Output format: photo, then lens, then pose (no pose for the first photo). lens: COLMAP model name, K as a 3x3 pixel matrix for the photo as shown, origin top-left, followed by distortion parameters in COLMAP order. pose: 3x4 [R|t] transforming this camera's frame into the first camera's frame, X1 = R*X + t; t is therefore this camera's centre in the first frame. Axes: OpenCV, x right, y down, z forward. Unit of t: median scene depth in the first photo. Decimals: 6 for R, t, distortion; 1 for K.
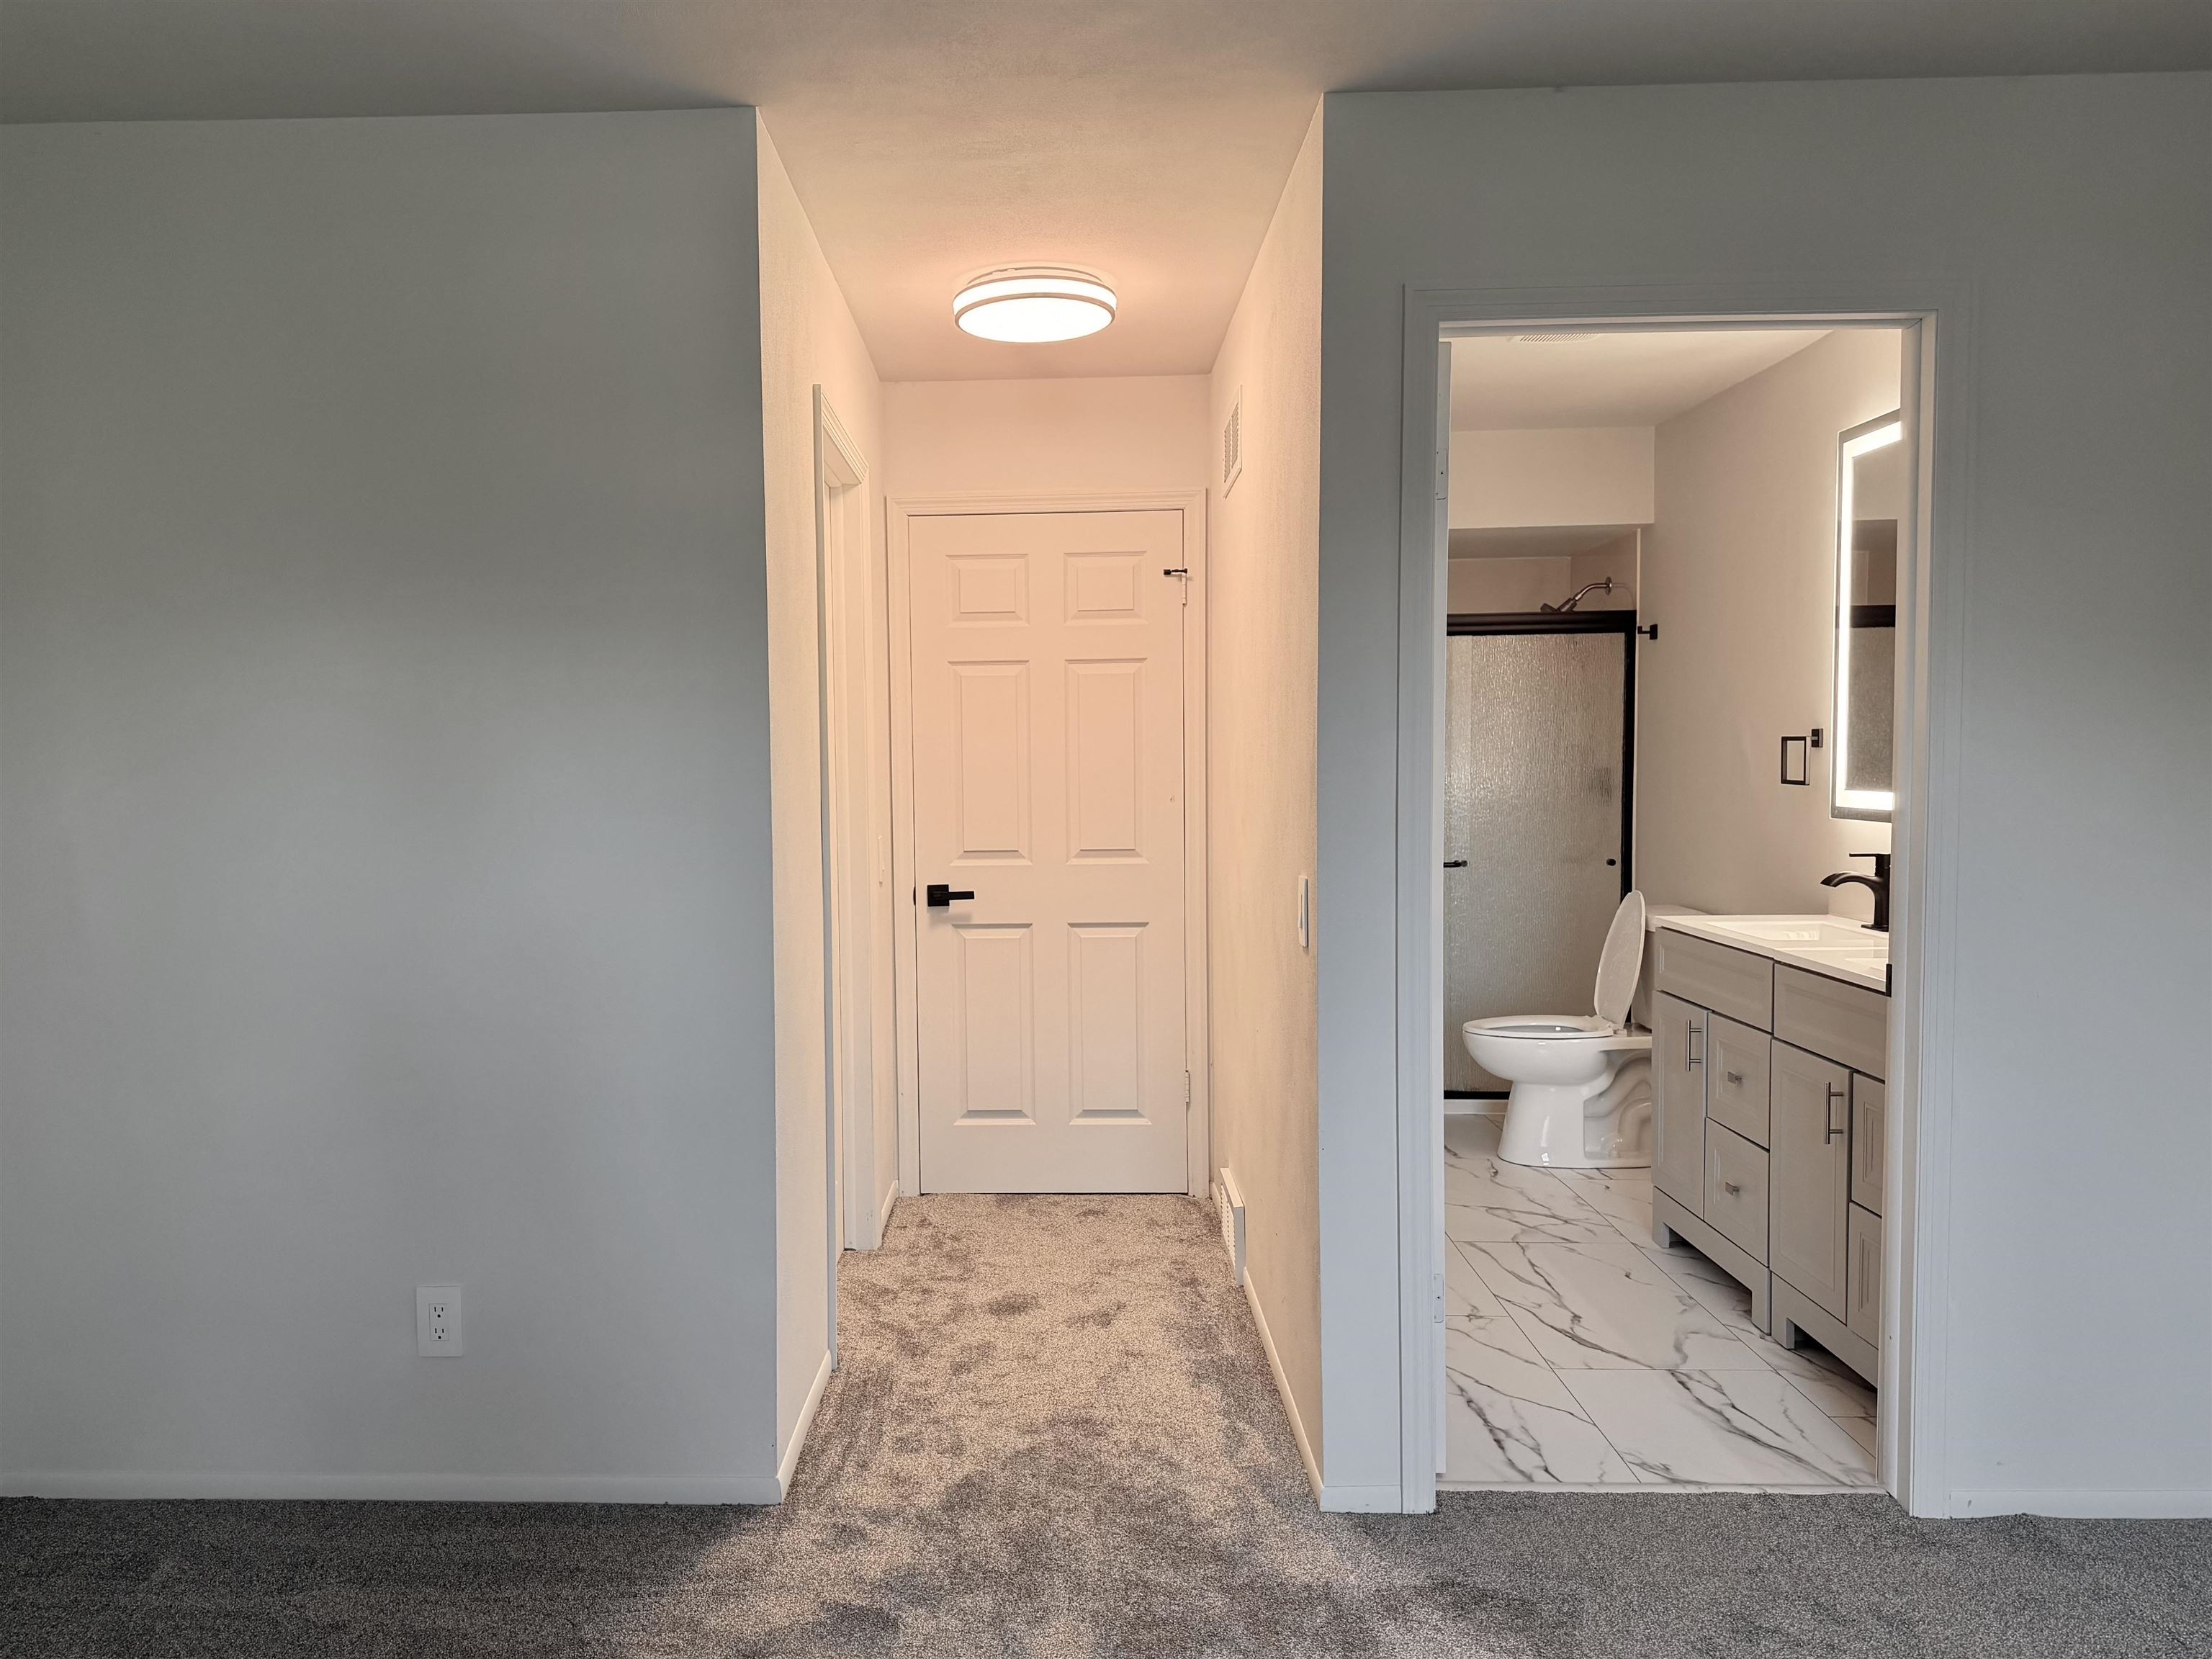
lens RADIAL K [[1728.9, 0, 963.5], [0, 1728.9, 872.9], [0, 0, 1]] dist [0.031351, -0.001143]
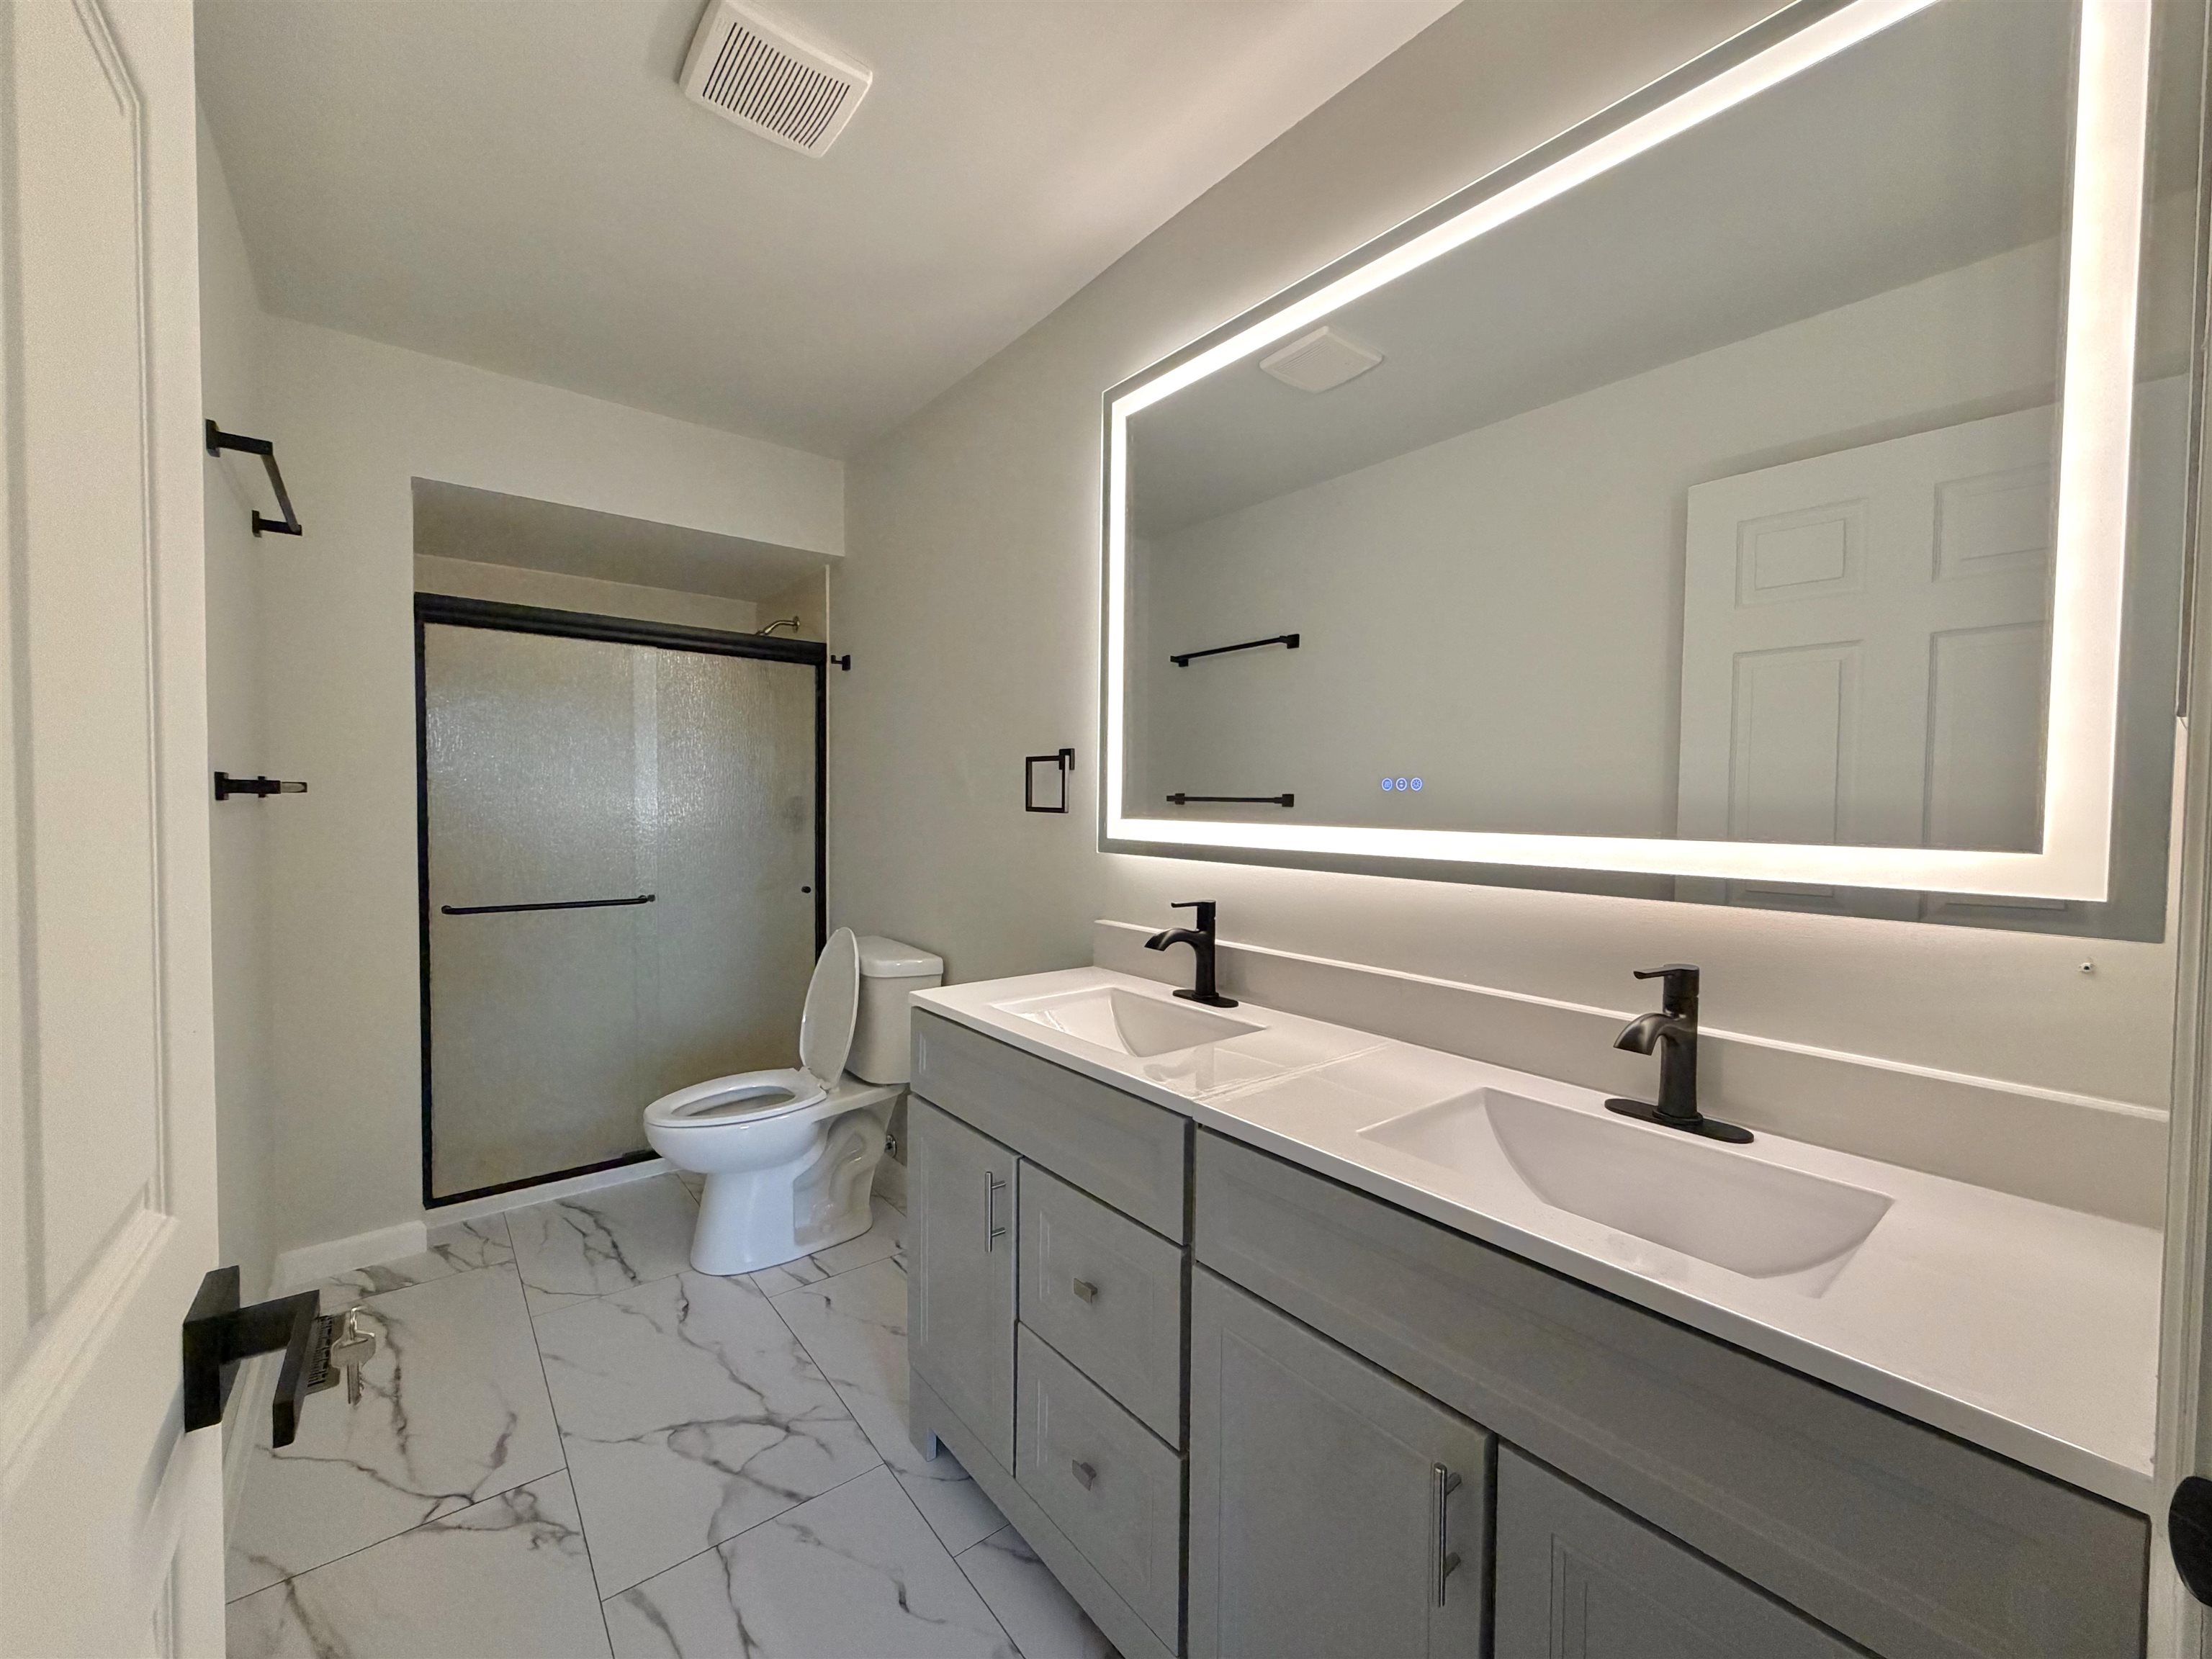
lens RADIAL K [[878.9, 0, 1102.0], [0, 878.9, 831.8], [0, 0, 1]] dist [-0.000598, -0.000109]
pose [[0.743924, 0.001212, 0.668263, 0.206072], [0.022874, 0.999366, -0.027276, -0.028212], [-0.667872, 0.035577, 0.743425, 0.650683]]
